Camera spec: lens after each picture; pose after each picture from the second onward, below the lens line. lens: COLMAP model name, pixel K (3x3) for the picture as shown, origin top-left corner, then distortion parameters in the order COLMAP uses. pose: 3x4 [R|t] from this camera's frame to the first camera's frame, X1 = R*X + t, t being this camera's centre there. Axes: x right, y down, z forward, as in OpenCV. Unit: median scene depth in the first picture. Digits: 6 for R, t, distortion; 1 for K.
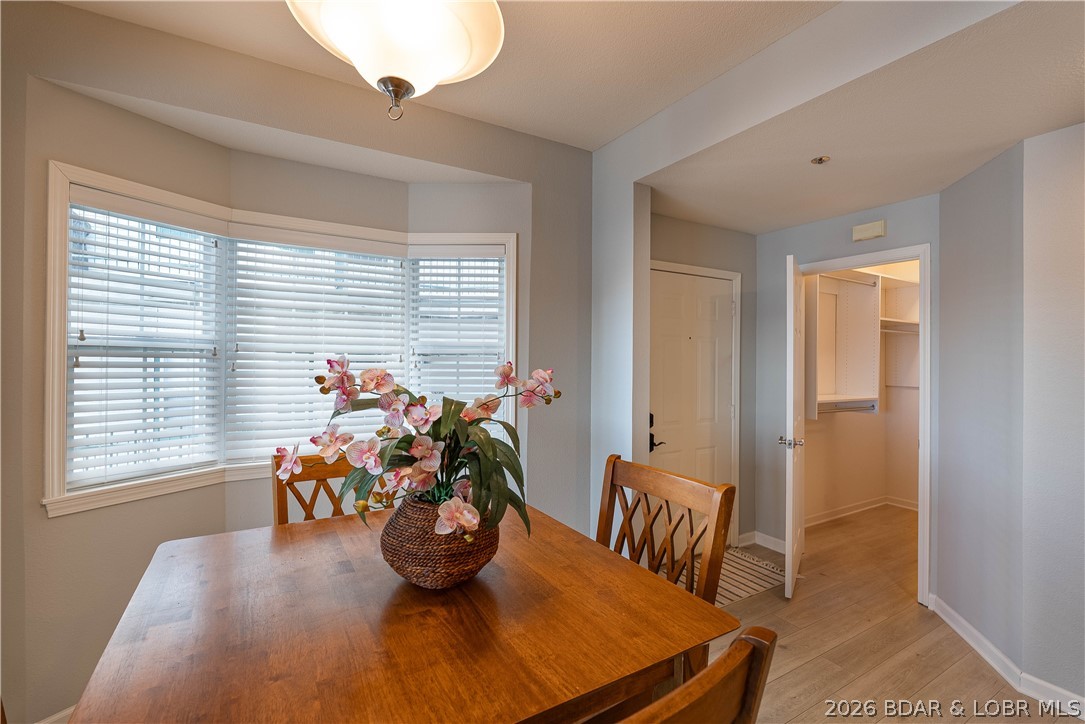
lens RADIAL K [[477.8, 0, 543.9], [0, 477.8, 360.1], [0, 0, 1]] dist [-0.005721, -0.000228]
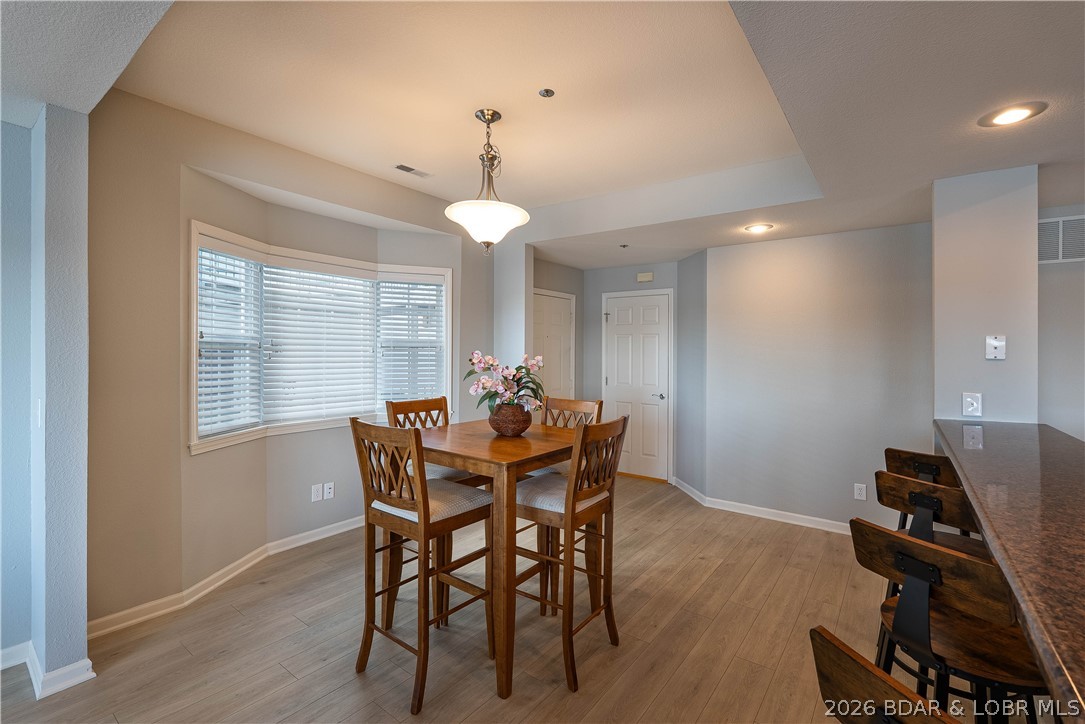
lens RADIAL K [[477.8, 0, 546.6], [0, 477.8, 350.7], [0, 0, 1]] dist [-0.005721, -0.000228]
pose [[0.921739, 0.001918, 0.387806, -0.443870], [-0.002251, 0.999997, 0.000405, -0.005035], [-0.387804, -0.001246, 0.921741, -0.637405]]
